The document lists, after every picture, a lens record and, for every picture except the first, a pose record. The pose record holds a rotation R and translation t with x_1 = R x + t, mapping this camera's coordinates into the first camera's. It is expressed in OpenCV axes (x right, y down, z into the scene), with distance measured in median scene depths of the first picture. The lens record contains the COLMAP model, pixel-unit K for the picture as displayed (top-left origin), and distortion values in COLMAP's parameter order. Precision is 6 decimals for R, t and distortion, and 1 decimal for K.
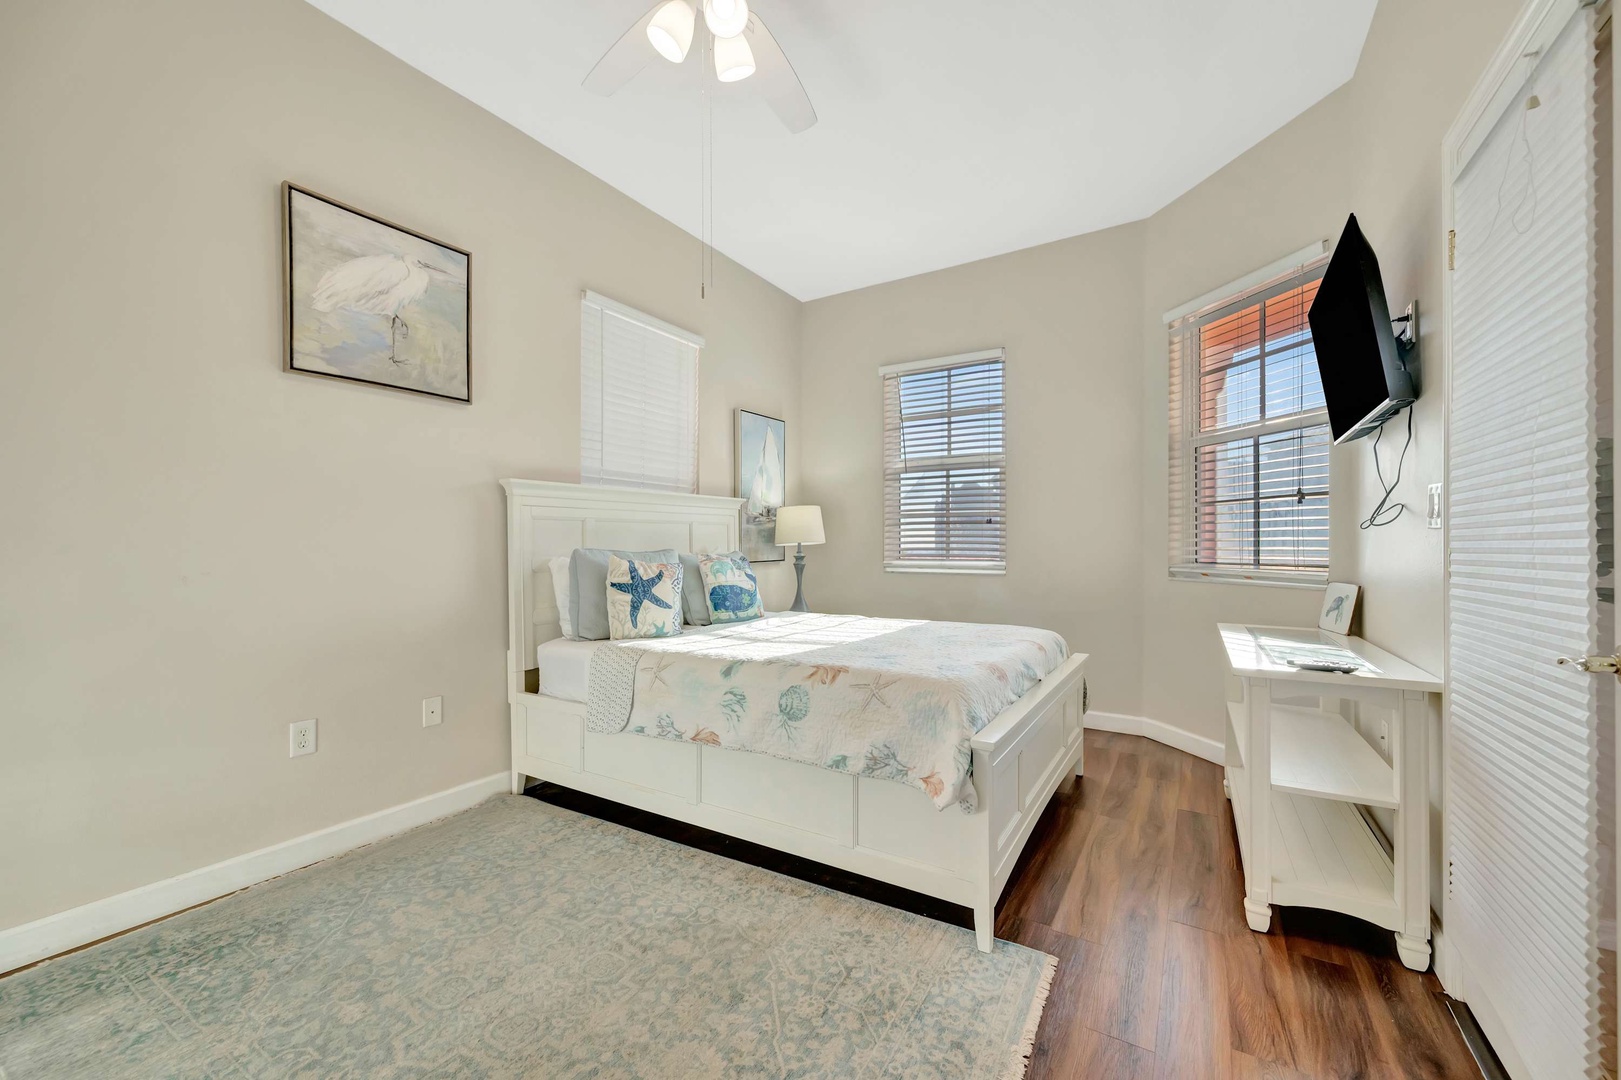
lens RADIAL K [[639.4, 0, 820.4], [0, 639.4, 547.0], [0, 0, 1]] dist [-0.001205, -0.000047]
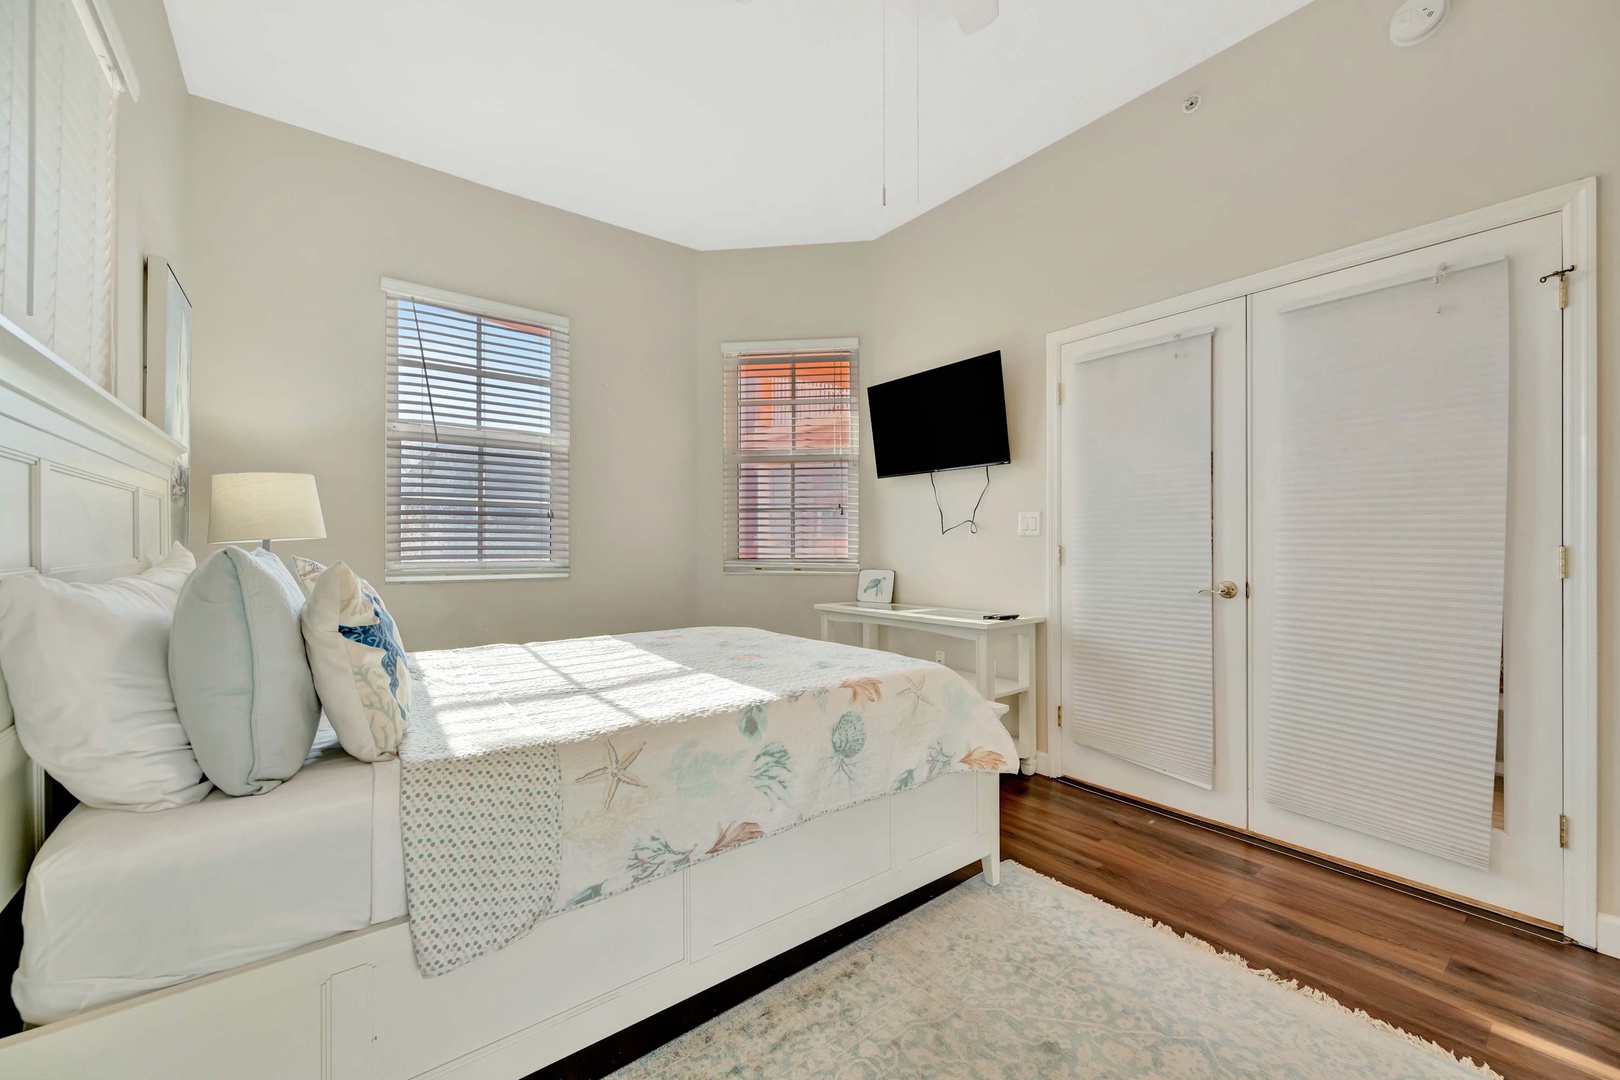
lens RADIAL K [[639.0, 0, 821.0], [0, 639.0, 543.1], [0, 0, 1]] dist [-0.001205, -0.000047]
pose [[0.348861, 0.006094, 0.937155, -0.773615], [-0.001005, 0.999981, -0.006129, 0.003326], [-0.937174, 0.001196, 0.348860, 0.704157]]
